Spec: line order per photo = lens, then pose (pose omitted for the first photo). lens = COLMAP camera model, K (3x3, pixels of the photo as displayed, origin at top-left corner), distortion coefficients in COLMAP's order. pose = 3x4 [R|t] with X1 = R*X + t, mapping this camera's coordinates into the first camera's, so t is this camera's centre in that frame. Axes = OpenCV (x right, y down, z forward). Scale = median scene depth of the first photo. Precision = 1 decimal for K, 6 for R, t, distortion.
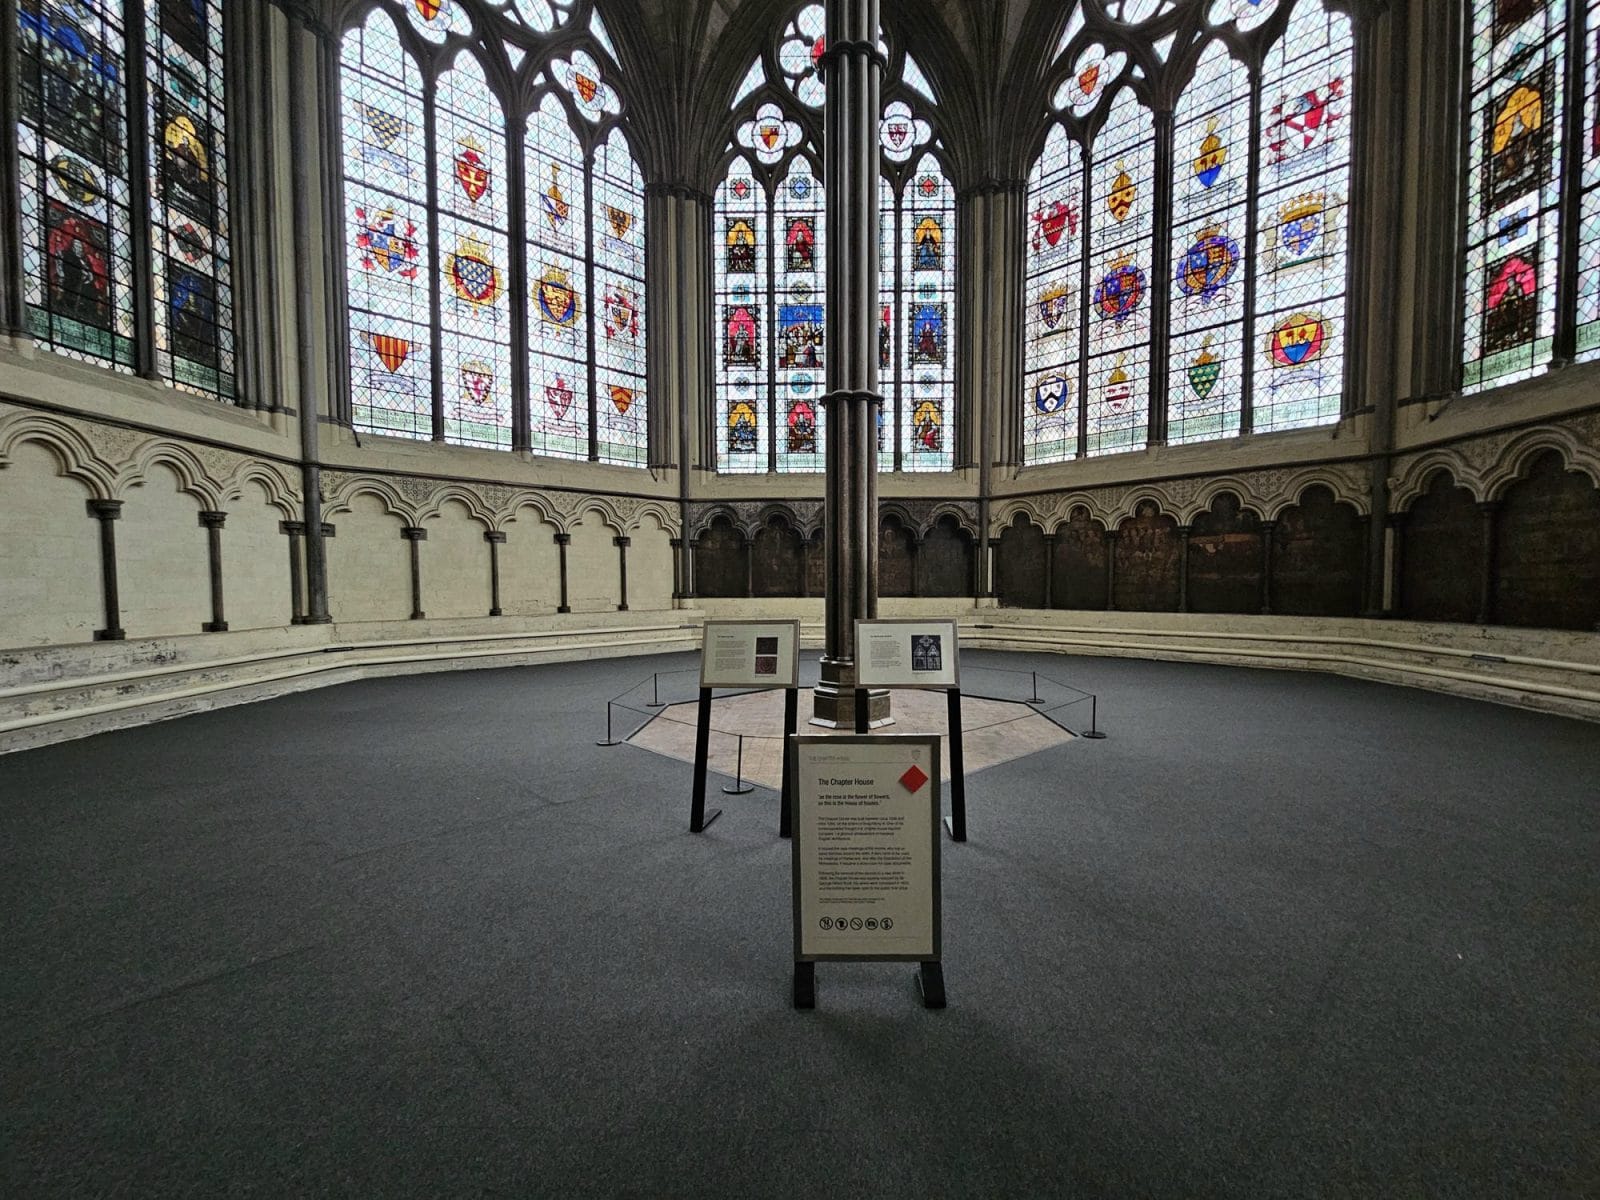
lens RADIAL K [[663.0, 0, 814.7], [0, 663.0, 607.8], [0, 0, 1]] dist [-0.001411, -0.000821]
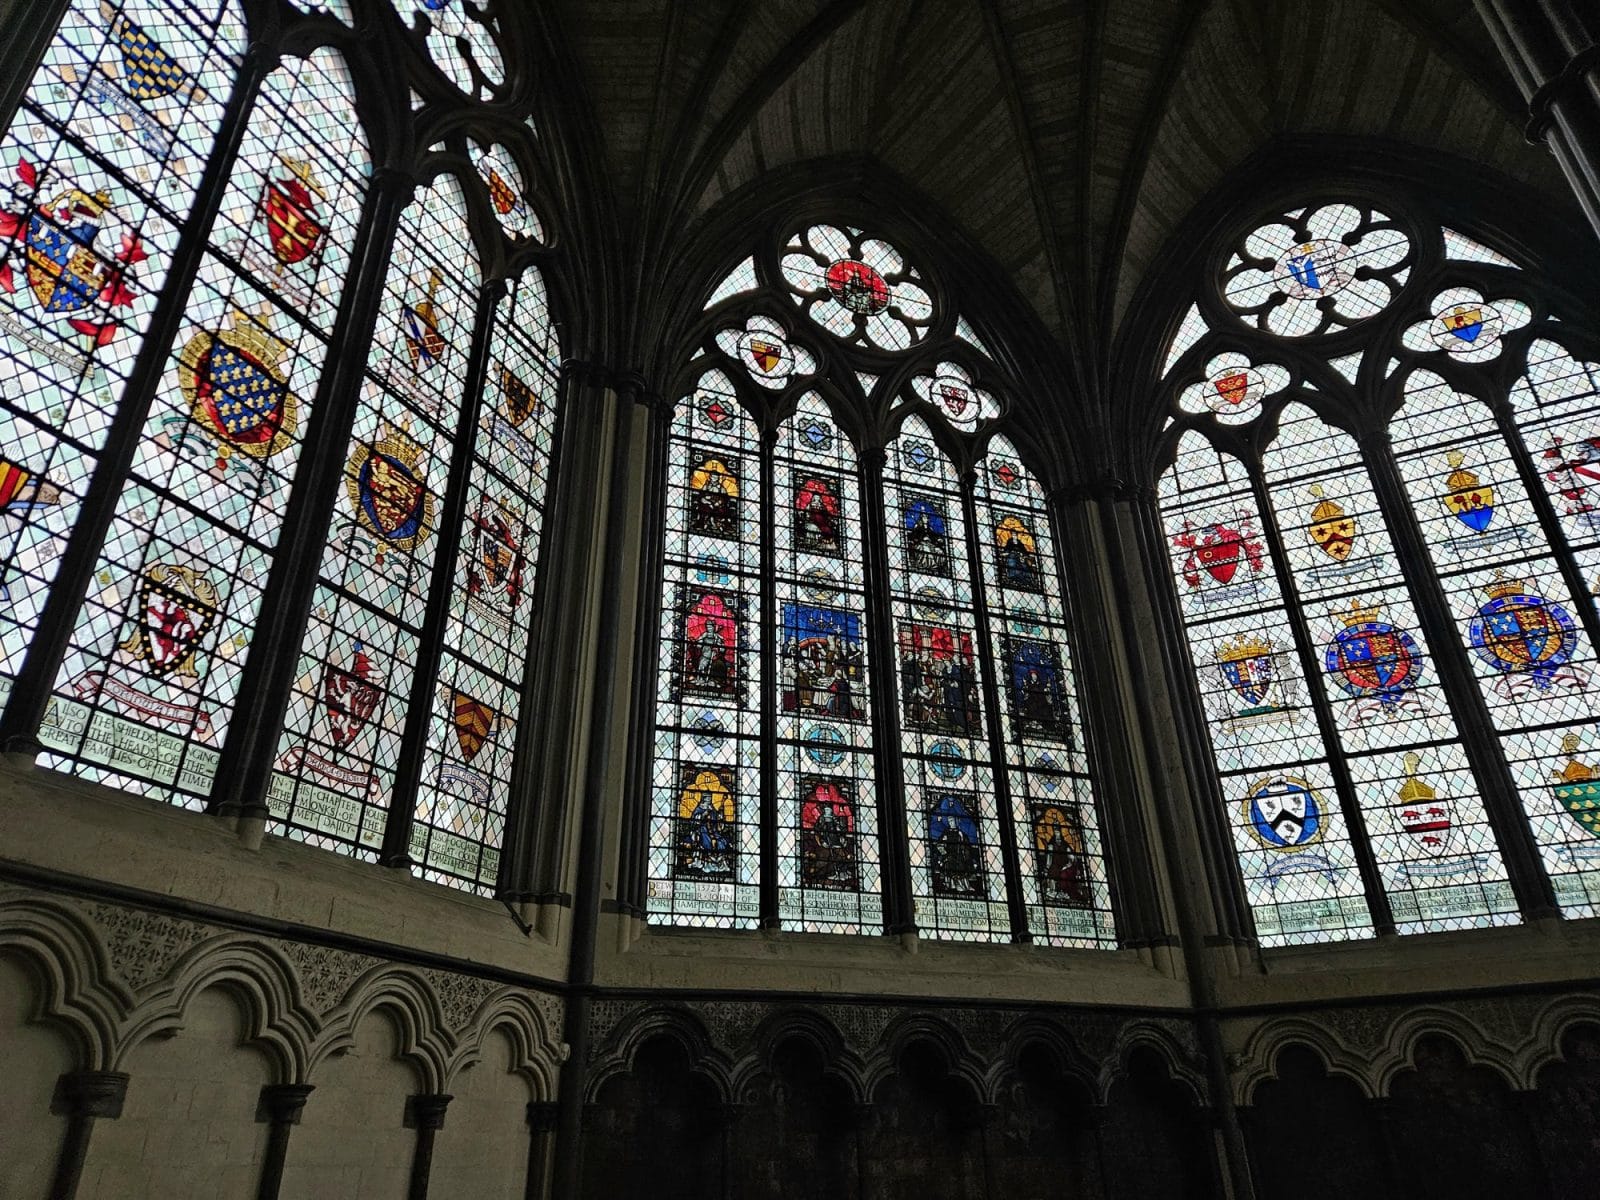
lens RADIAL K [[1053.0, 0, 797.0], [0, 1053.0, 578.6], [0, 0, 1]] dist [0.086745, -0.073917]
pose [[0.927106, 0.168513, 0.334779, -0.345804], [0.035584, 0.849615, -0.526201, -0.034285], [-0.373106, 0.499757, 0.781687, 0.355915]]
